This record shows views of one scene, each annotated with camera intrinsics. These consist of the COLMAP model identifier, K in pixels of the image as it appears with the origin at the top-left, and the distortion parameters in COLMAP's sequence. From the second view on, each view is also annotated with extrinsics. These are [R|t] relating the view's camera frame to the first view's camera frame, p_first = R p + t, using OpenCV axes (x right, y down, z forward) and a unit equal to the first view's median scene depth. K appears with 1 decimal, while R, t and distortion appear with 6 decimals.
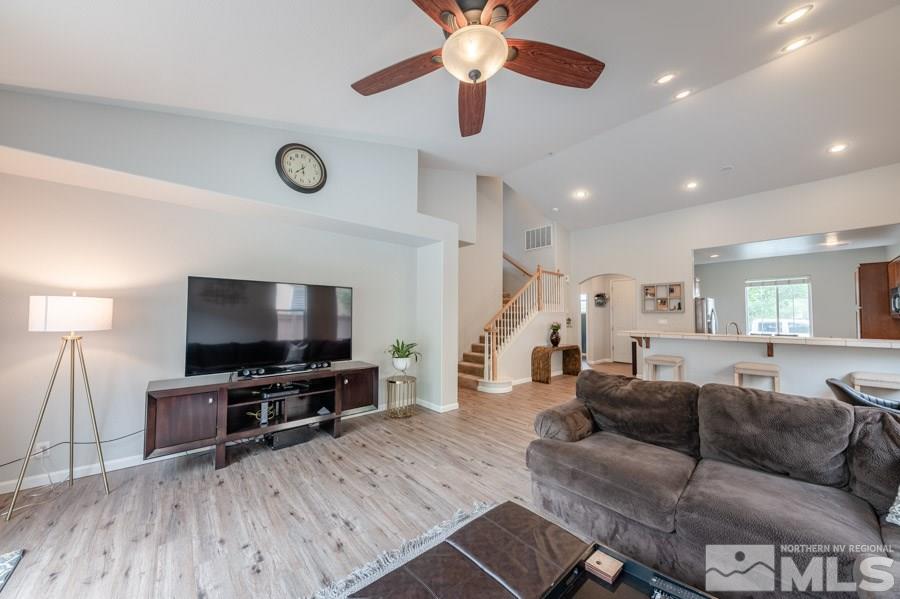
lens RADIAL K [[313.3, 0, 444.3], [0, 313.3, 307.0], [0, 0, 1]] dist [0.002773, -0.000387]
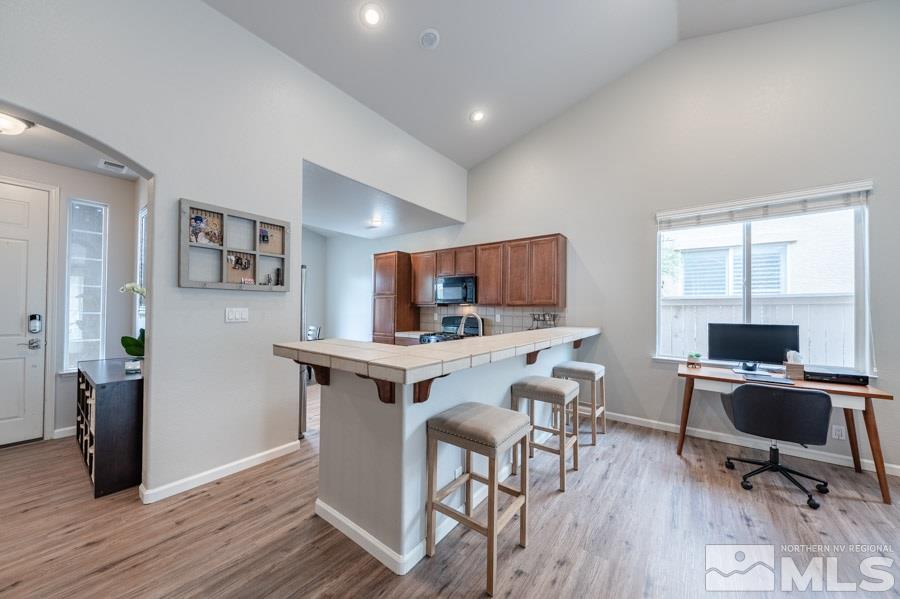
lens RADIAL K [[313.3, 0, 448.0], [0, 313.3, 303.5], [0, 0, 1]] dist [0.002773, -0.000387]
pose [[-0.203779, 0.008790, 0.978977, 0.268707], [-0.045135, 0.998812, -0.018364, 0.029190], [-0.977976, -0.047929, -0.203140, 0.812718]]
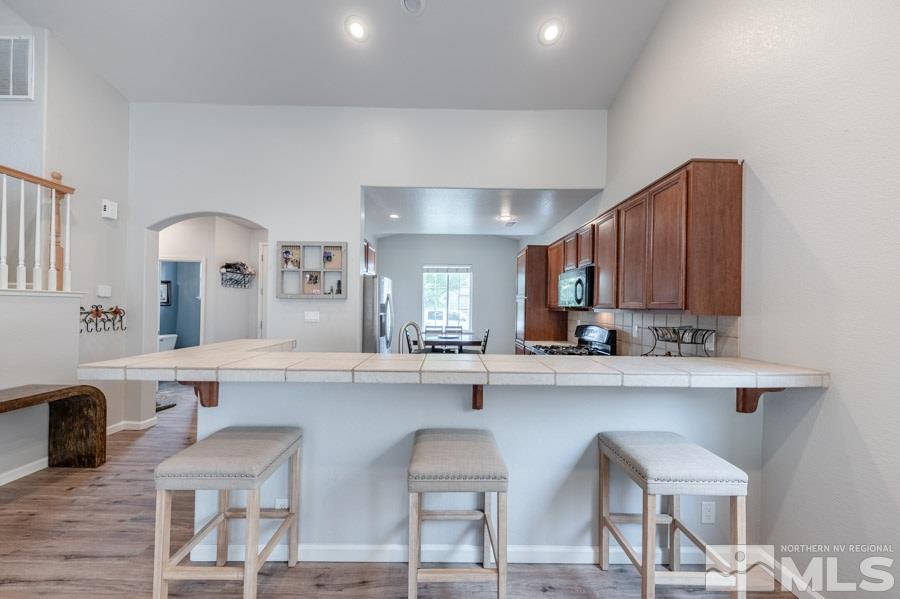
lens RADIAL K [[313.3, 0, 445.9], [0, 313.3, 304.2], [0, 0, 1]] dist [0.002773, -0.000387]
pose [[0.657305, 0.012393, 0.753523, 0.441648], [-0.035909, 0.999244, 0.014889, 0.010880], [-0.752769, -0.036845, 0.657253, 0.482734]]
